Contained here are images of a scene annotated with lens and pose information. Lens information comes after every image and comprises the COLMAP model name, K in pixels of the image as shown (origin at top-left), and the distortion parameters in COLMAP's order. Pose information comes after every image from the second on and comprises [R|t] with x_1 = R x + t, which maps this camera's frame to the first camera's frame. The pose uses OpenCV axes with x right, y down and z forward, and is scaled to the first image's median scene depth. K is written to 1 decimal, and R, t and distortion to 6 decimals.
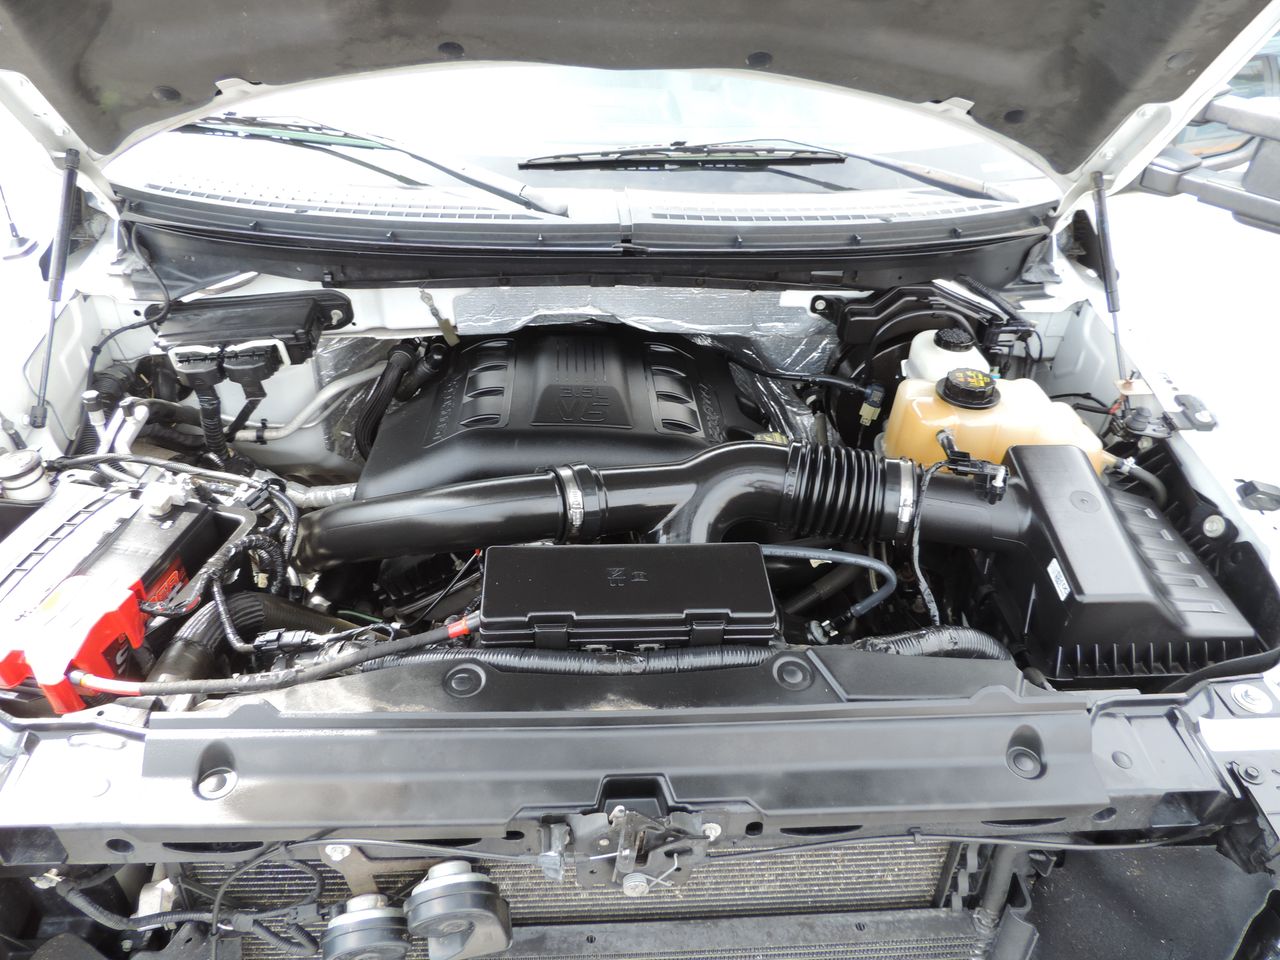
lens RADIAL K [[909.3, 0, 640.0], [0, 909.3, 480.0], [0, 0, 1]] dist [-0.016831, -0.004945]
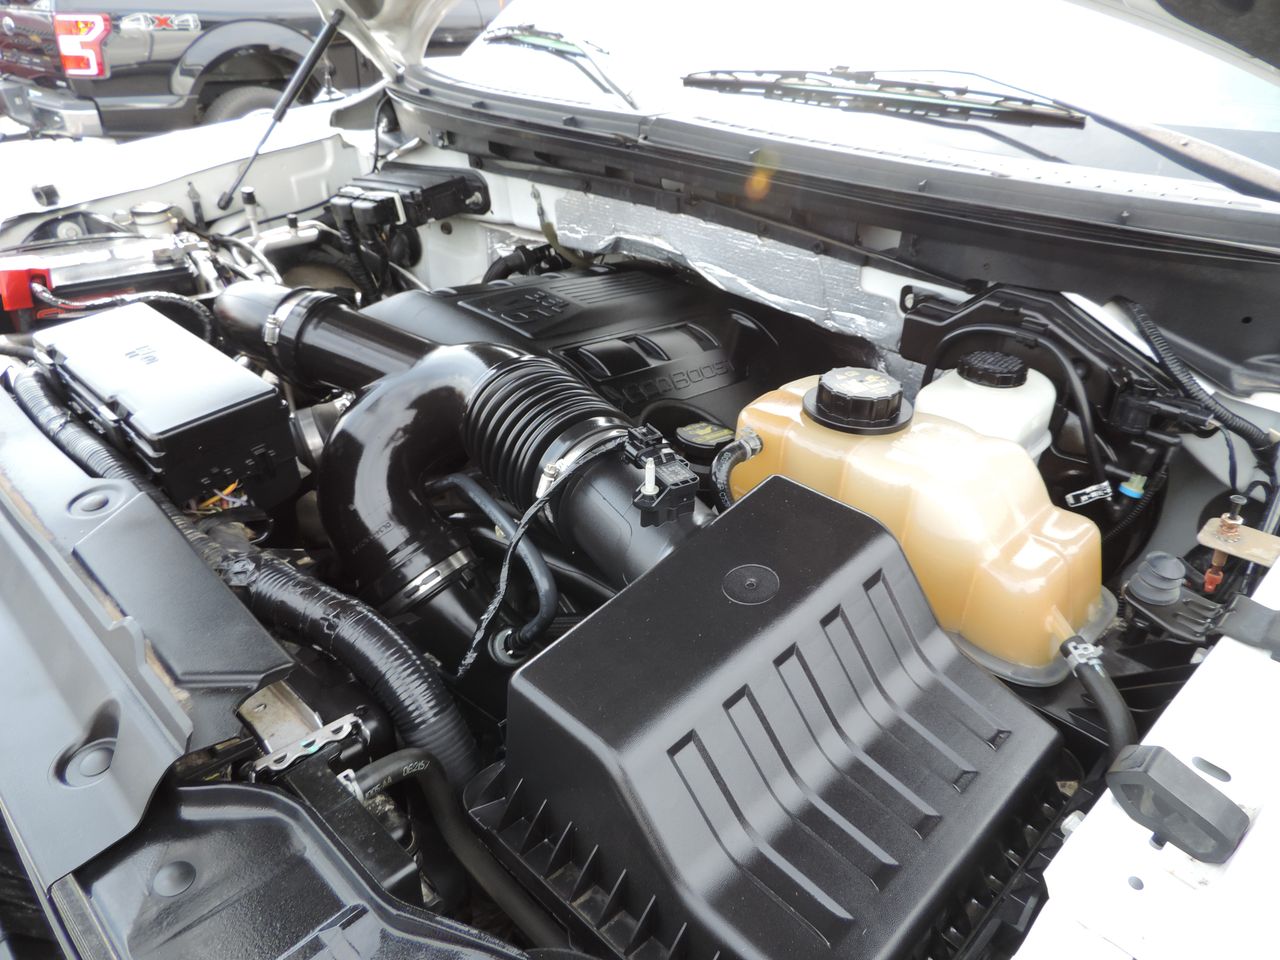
lens RADIAL K [[909.3, 0, 640.0], [0, 909.3, 480.0], [0, 0, 1]] dist [-0.016831, -0.004945]
pose [[0.677261, 0.350669, -0.646799, 0.545314], [-0.426217, 0.903570, 0.043591, -0.017925], [0.599714, 0.246154, 0.761414, 0.405363]]
